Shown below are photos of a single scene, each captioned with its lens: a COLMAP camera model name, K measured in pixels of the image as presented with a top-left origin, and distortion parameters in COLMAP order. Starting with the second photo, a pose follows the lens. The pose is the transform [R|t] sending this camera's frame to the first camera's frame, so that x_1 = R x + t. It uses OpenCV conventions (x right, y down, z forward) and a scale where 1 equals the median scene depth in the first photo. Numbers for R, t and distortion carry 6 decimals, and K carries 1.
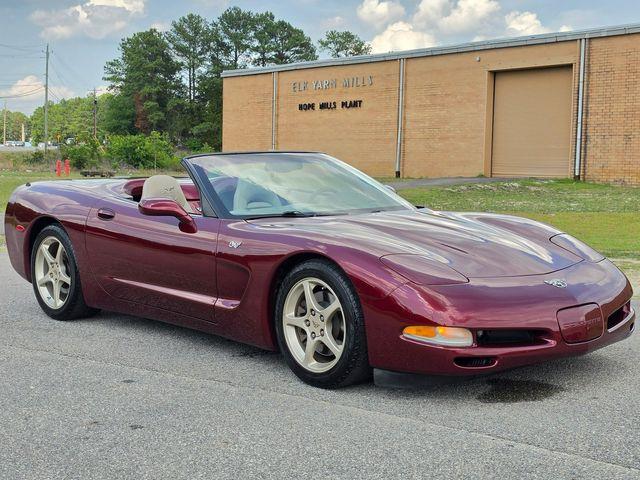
lens RADIAL K [[1072.9, 0, 320.0], [0, 1072.9, 240.0], [0, 0, 1]] dist [0.179672, -0.585471]
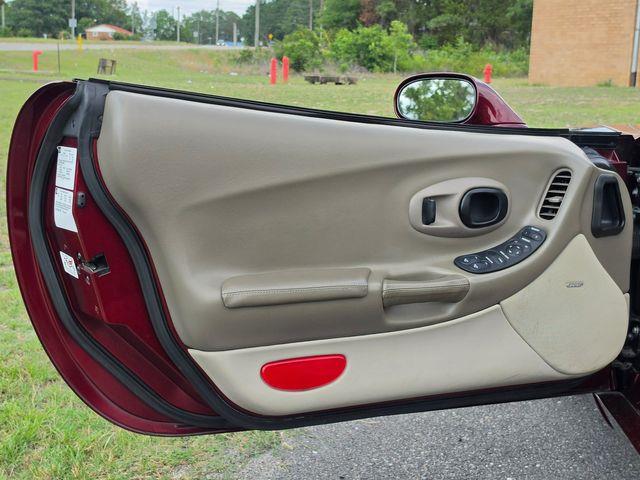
lens RADIAL K [[1072.9, 0, 320.0], [0, 1072.9, 240.0], [0, 0, 1]] dist [0.179672, -0.585471]
pose [[0.982051, 0.039825, -0.184362, -0.059859], [-0.023391, 0.995624, 0.090470, -0.016042], [0.187158, -0.084534, 0.978686, 0.240876]]
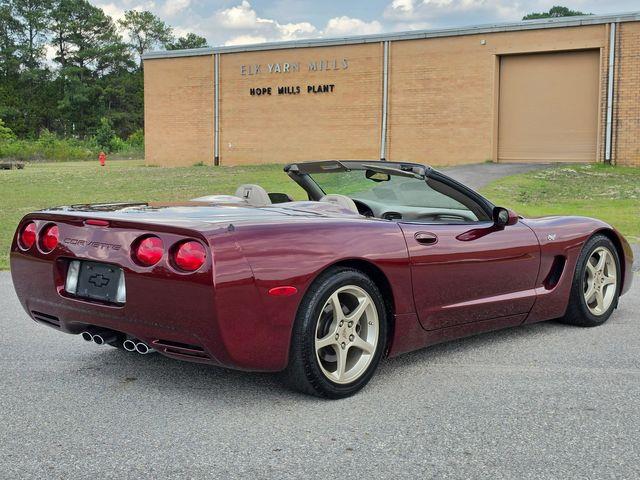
lens RADIAL K [[1072.9, 0, 320.0], [0, 1072.9, 240.0], [0, 0, 1]] dist [0.179672, -0.585471]
pose [[0.967117, -0.037519, 0.251548, -0.119798], [0.033618, 0.999239, 0.019787, -0.006108], [-0.252099, -0.010680, 0.967642, 0.041478]]
